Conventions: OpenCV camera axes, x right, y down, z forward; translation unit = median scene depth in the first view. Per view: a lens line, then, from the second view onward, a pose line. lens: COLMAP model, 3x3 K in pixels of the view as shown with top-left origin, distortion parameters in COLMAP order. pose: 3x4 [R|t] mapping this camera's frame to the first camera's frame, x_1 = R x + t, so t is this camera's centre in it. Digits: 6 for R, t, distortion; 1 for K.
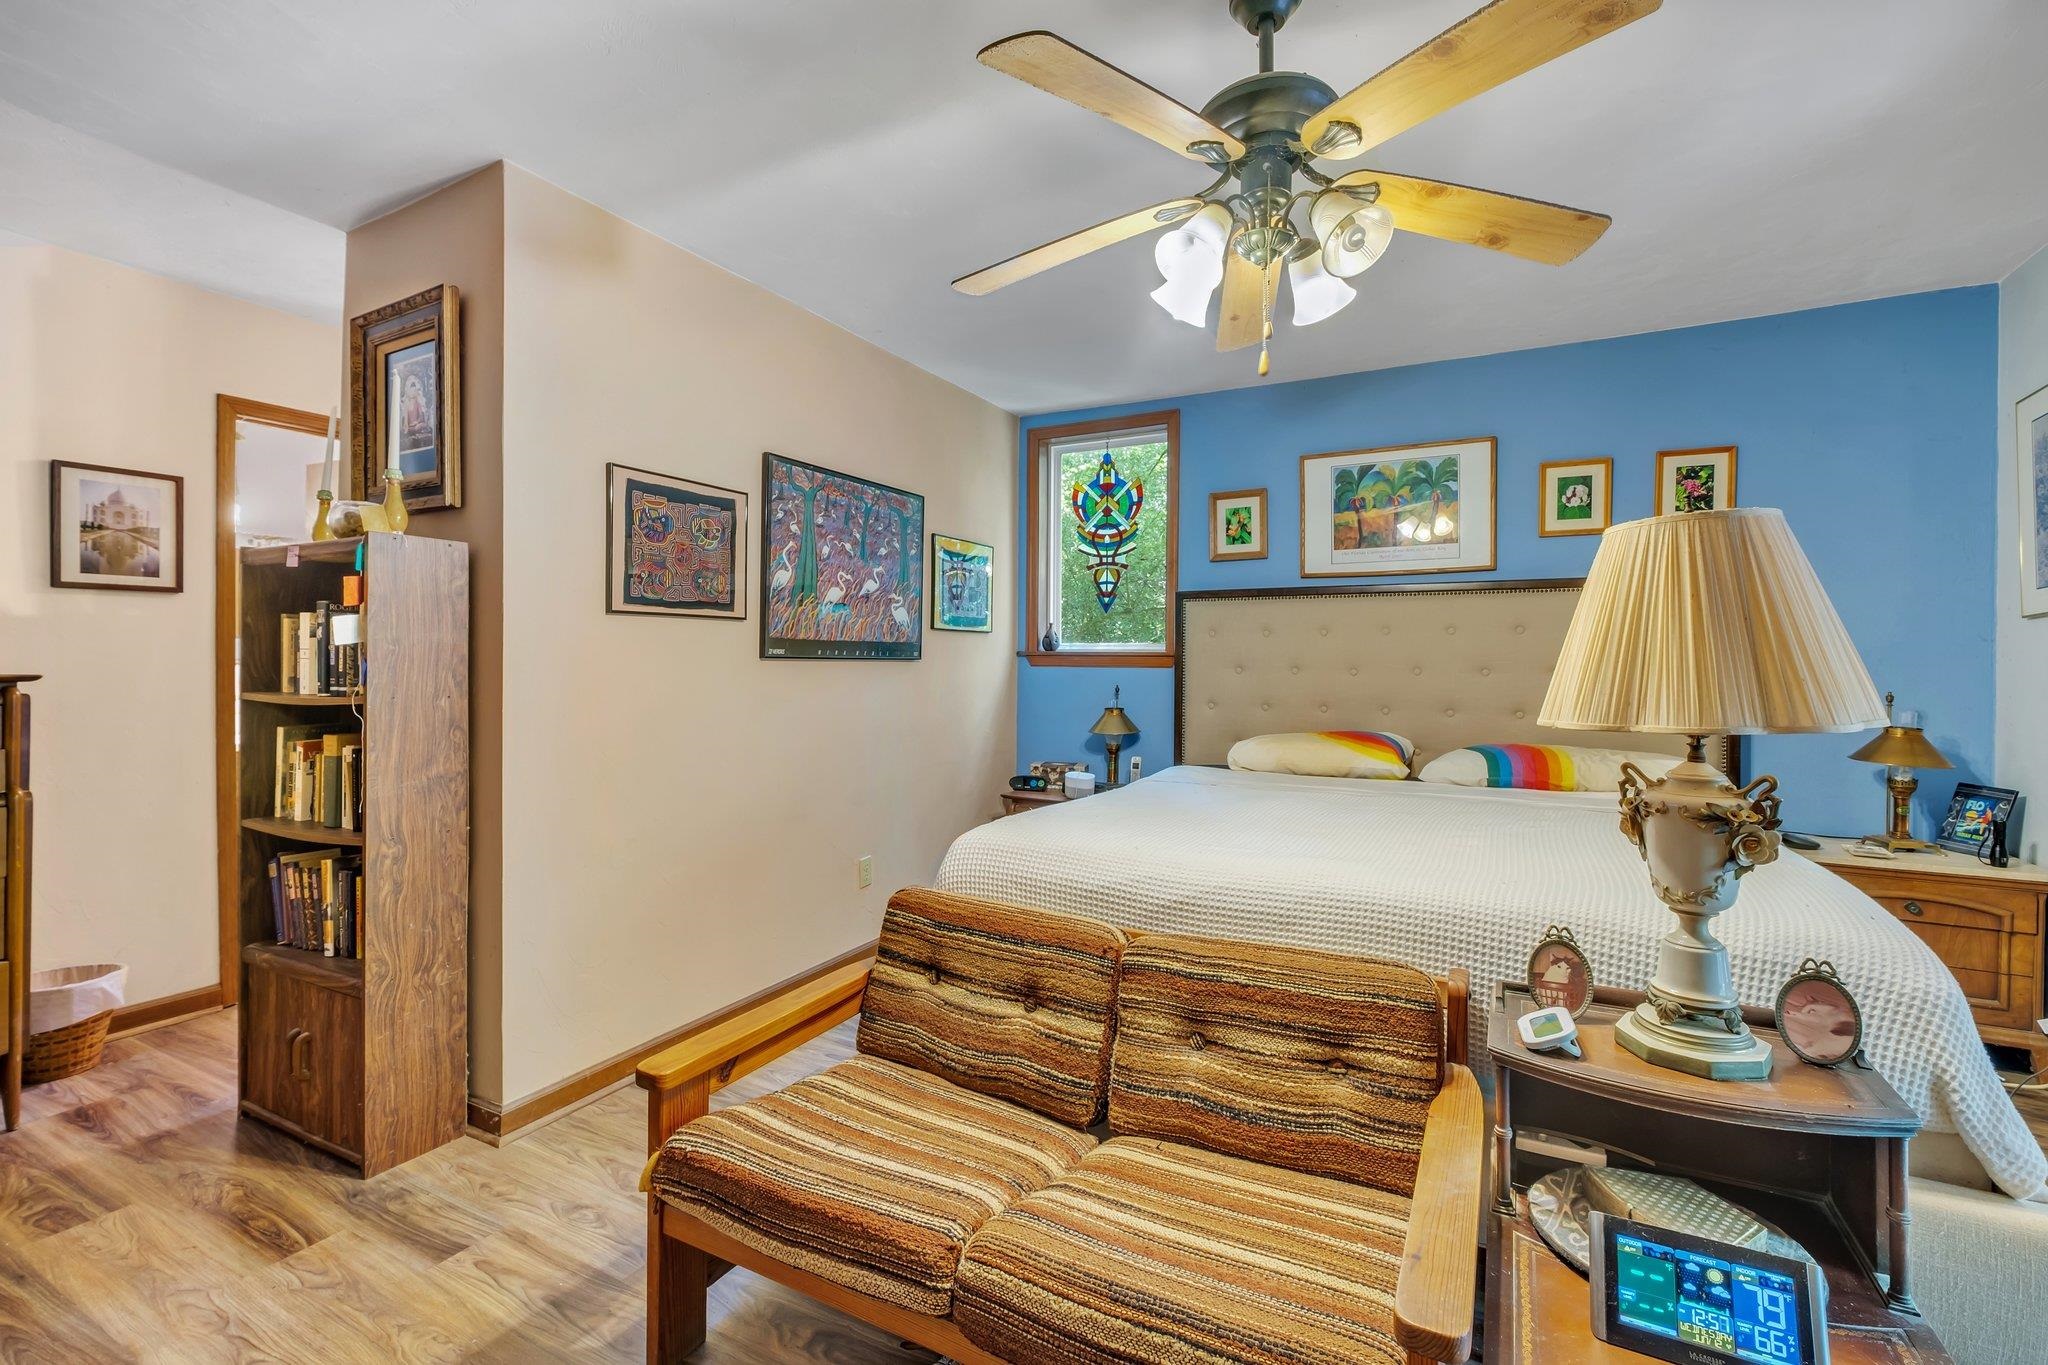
lens RADIAL K [[892.1, 0, 1039.2], [0, 892.1, 666.0], [0, 0, 1]] dist [-0.005273, 0.001003]
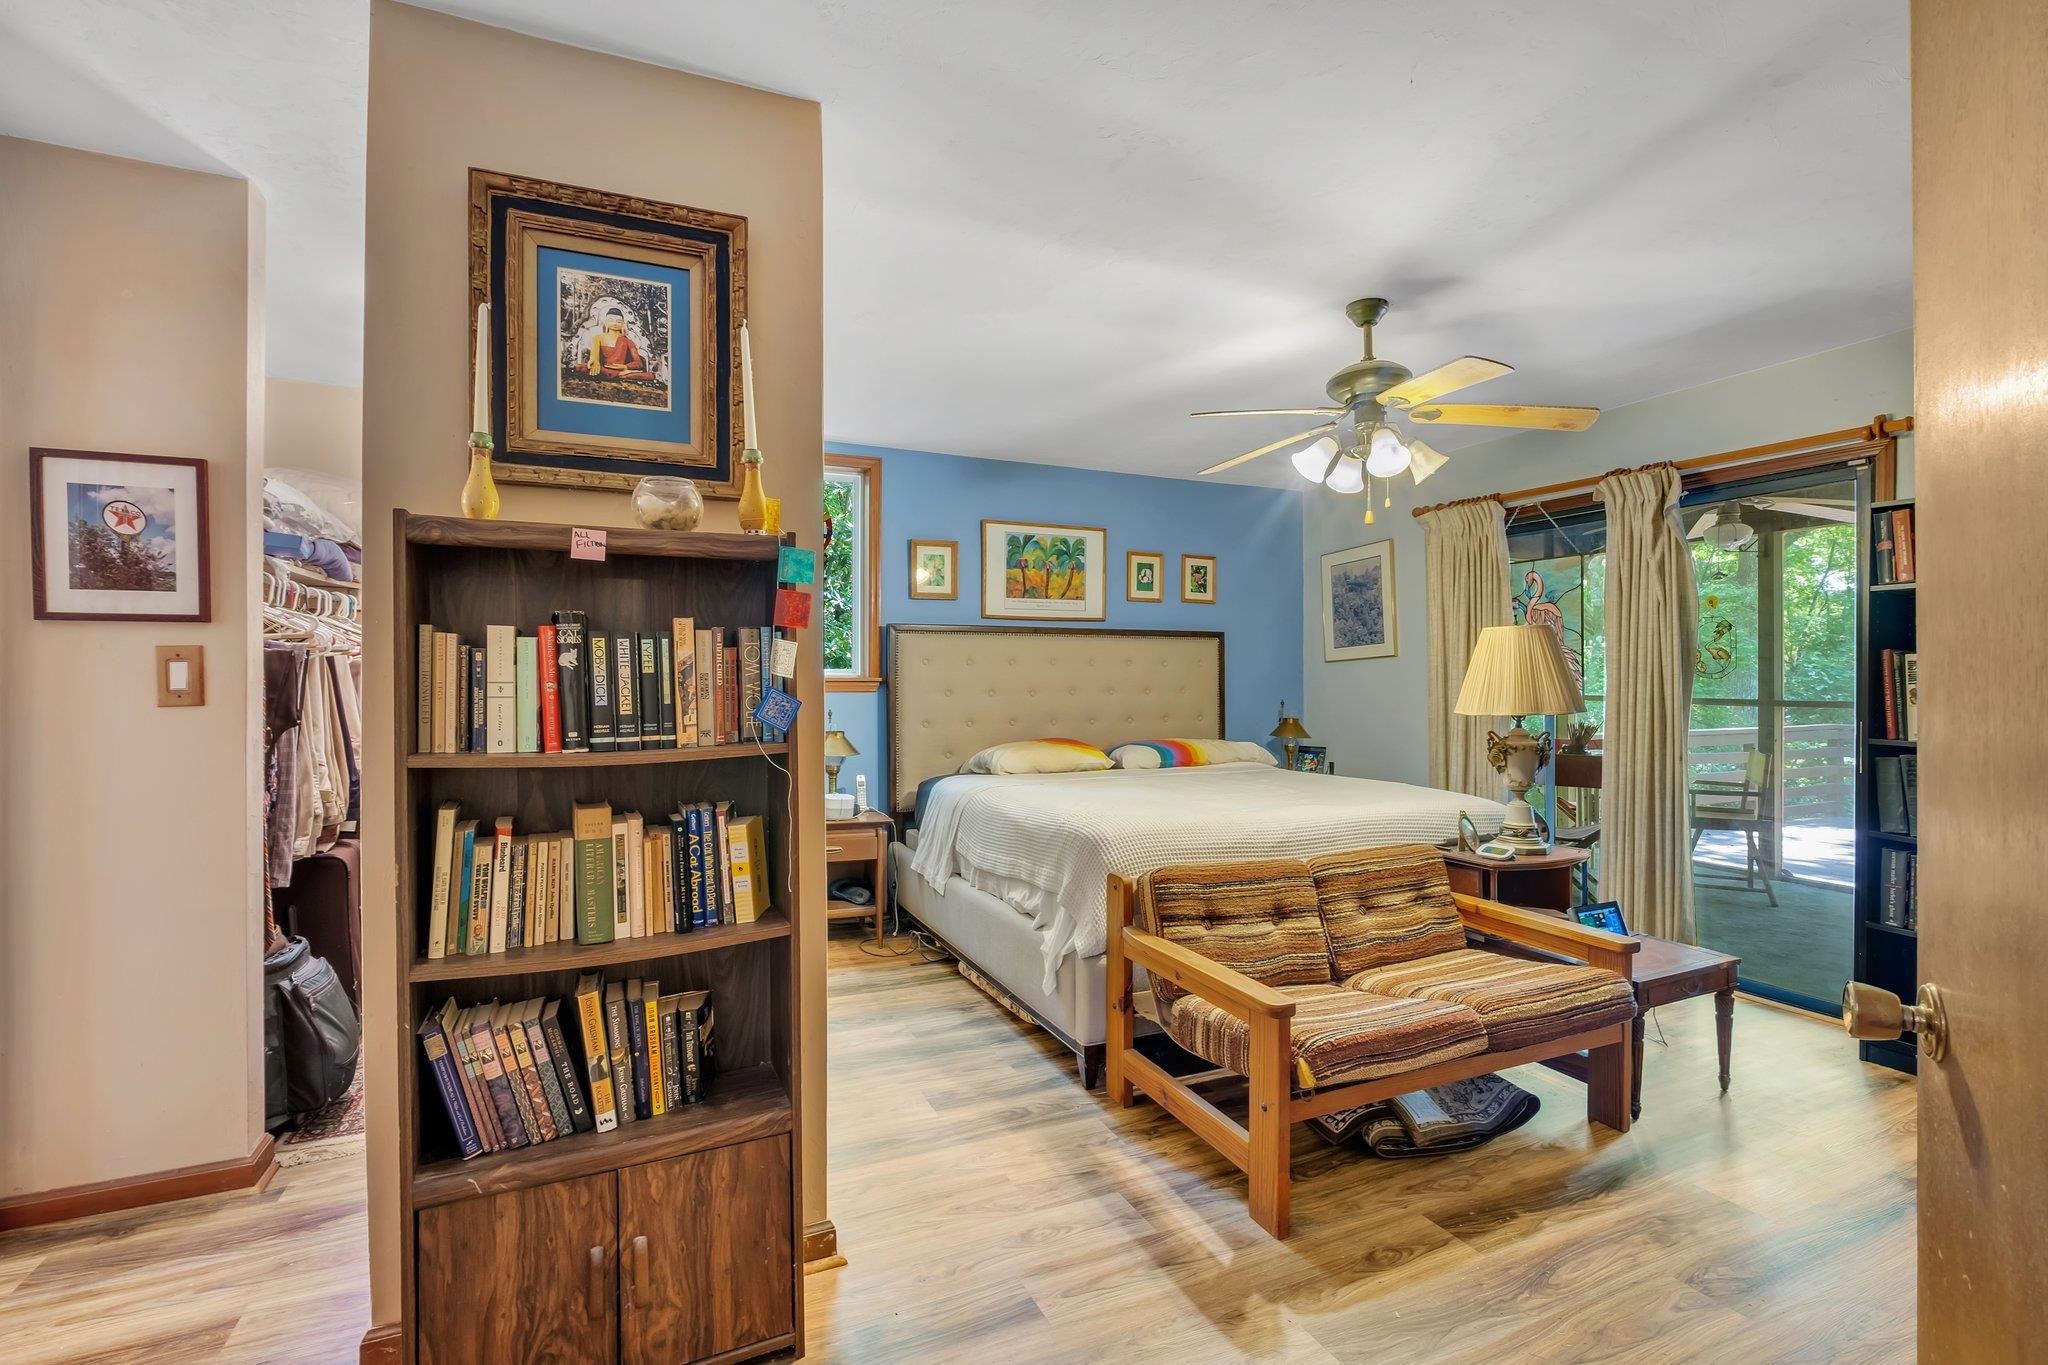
lens RADIAL K [[892.1, 0, 1039.9], [0, 892.1, 684.7], [0, 0, 1]] dist [-0.005273, 0.001003]
pose [[0.619131, -0.007863, 0.785248, -0.804038], [0.010346, 0.999945, 0.001856, -0.010287], [-0.785219, 0.006975, 0.619178, 0.222488]]
